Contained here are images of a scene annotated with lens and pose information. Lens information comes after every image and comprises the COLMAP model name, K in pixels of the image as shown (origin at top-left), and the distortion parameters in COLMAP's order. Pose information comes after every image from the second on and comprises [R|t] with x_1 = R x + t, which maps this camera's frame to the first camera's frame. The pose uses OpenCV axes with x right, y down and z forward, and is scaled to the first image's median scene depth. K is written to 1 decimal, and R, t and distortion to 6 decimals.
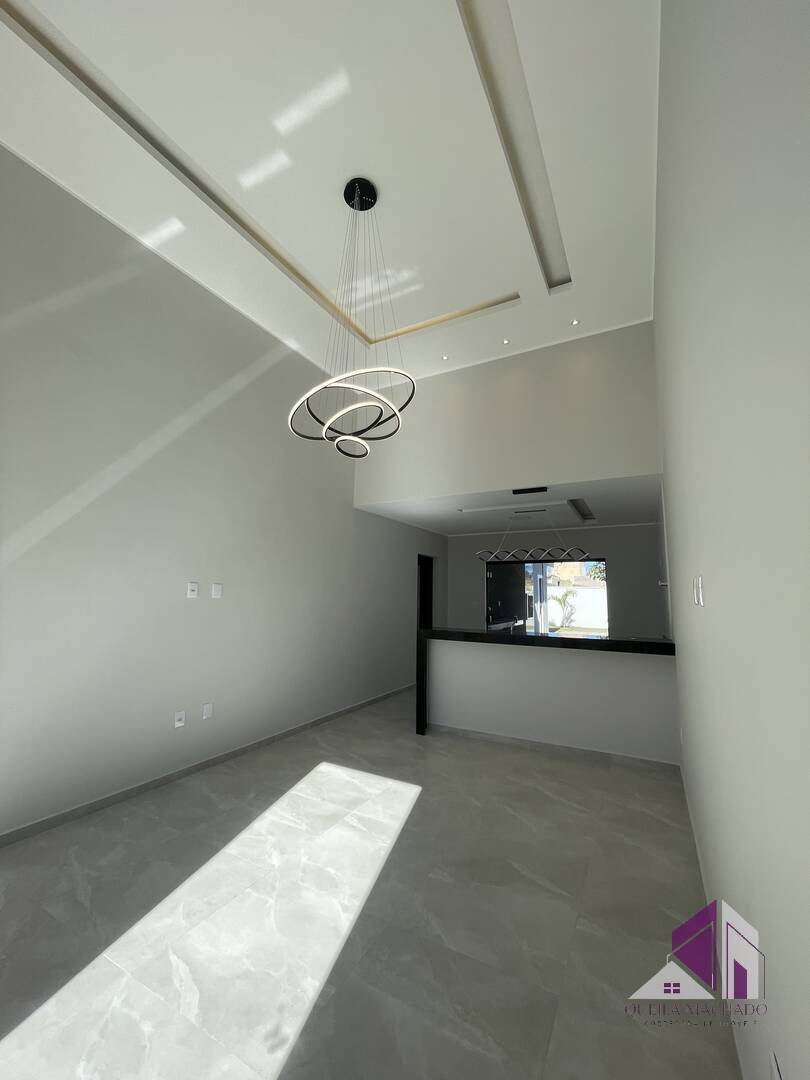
lens RADIAL K [[437.1, 0, 406.4], [0, 437.1, 540.8], [0, 0, 1]] dist [-0.000643, -0.000194]
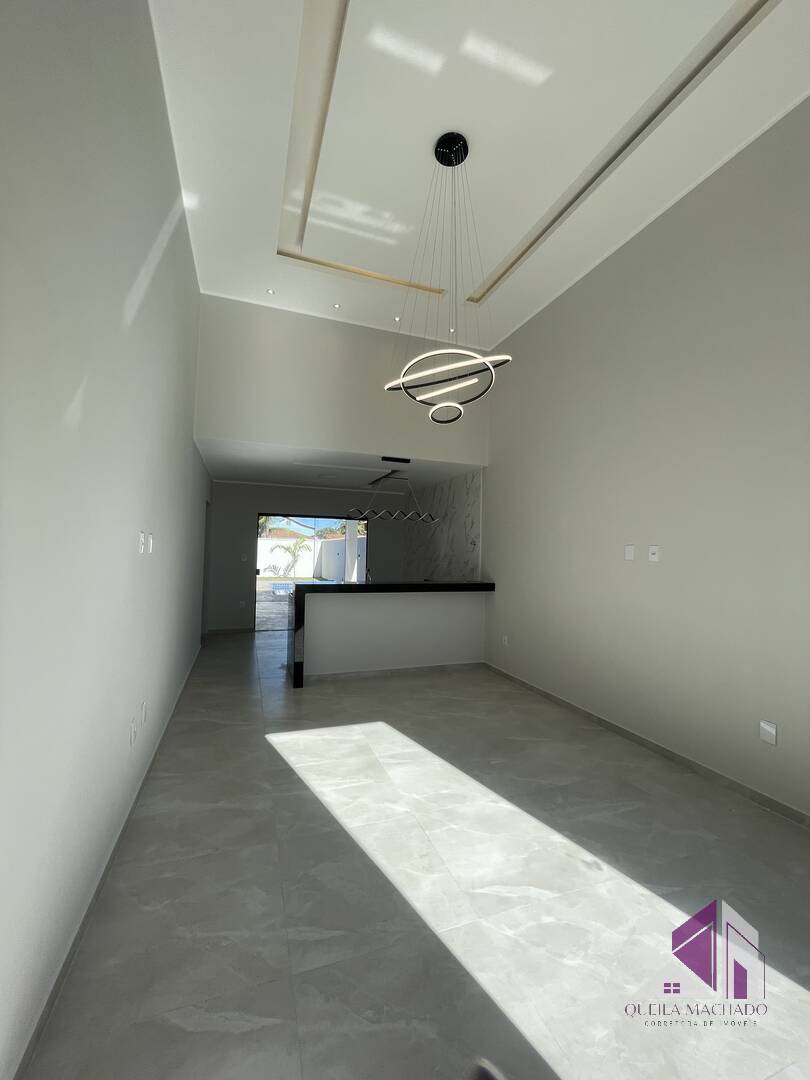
lens RADIAL K [[436.3, 0, 406.7], [0, 436.3, 540.9], [0, 0, 1]] dist [-0.001657, -0.000135]
pose [[0.656340, 0.018888, 0.754229, -0.966199], [-0.103713, 0.992455, 0.065398, 0.031756], [-0.747303, -0.121146, 0.653347, 0.351061]]
